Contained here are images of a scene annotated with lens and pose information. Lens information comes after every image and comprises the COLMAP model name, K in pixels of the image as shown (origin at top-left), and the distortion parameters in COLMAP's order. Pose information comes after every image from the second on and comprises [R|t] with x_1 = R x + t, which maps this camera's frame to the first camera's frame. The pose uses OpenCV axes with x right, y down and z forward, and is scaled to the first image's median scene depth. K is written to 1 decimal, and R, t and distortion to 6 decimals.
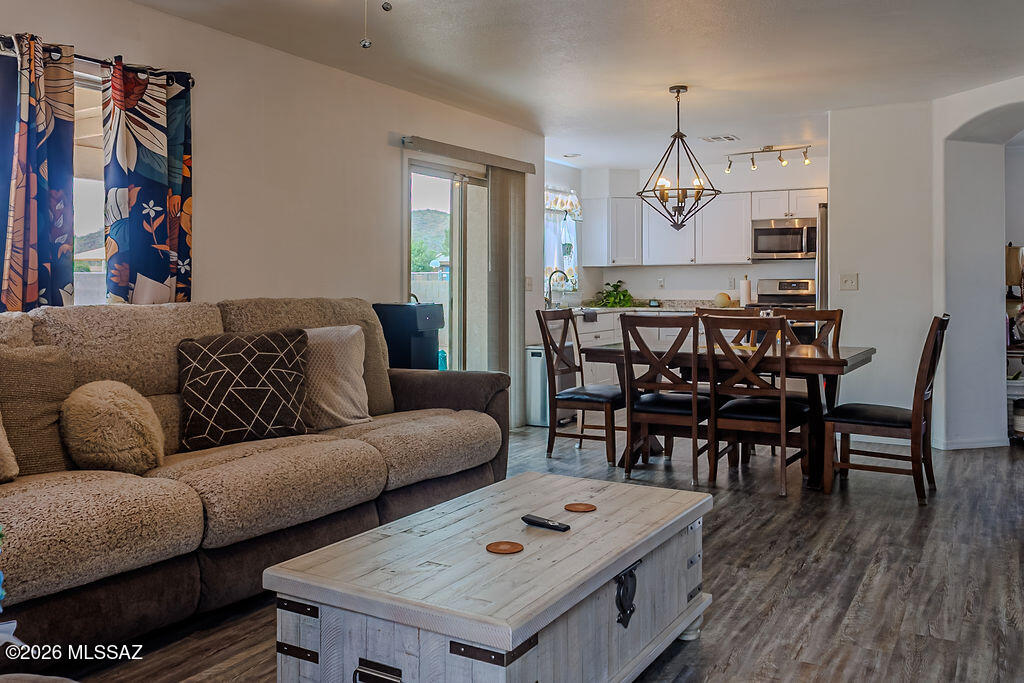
lens RADIAL K [[869.8, 0, 510.0], [0, 869.8, 341.7], [0, 0, 1]] dist [-0.004447, -0.012983]
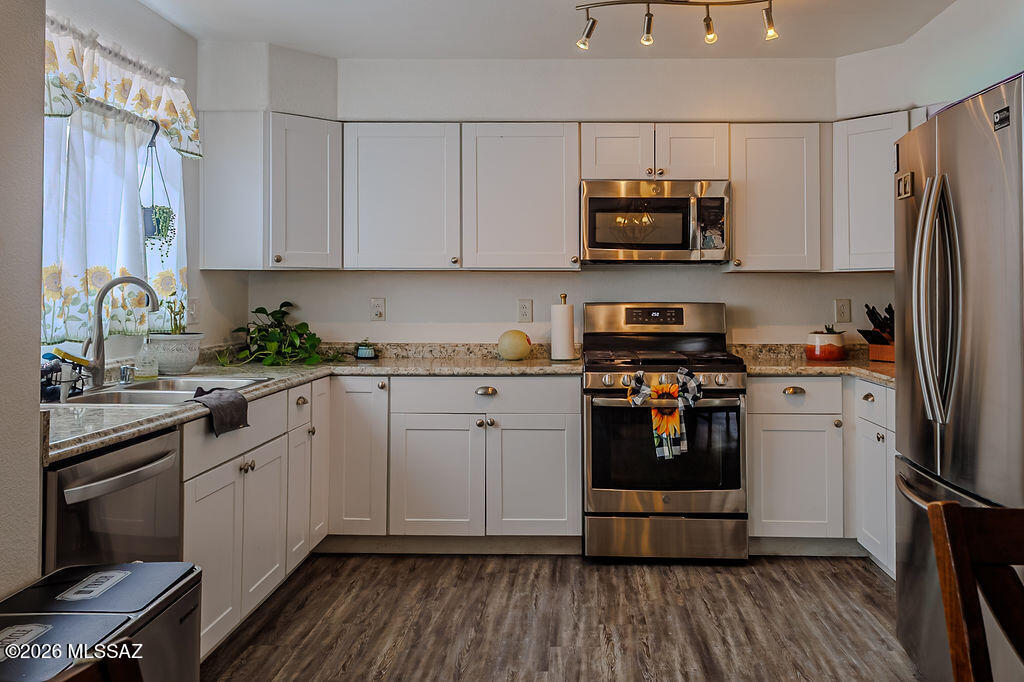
lens RADIAL K [[869.8, 0, 569.8], [0, 869.8, 282.4], [0, 0, 1]] dist [-0.004447, -0.012983]
pose [[0.880808, 0.013728, 0.473275, 0.045047], [0.024707, 0.996885, -0.074898, -0.047132], [-0.472829, 0.077664, 0.877725, 0.580899]]
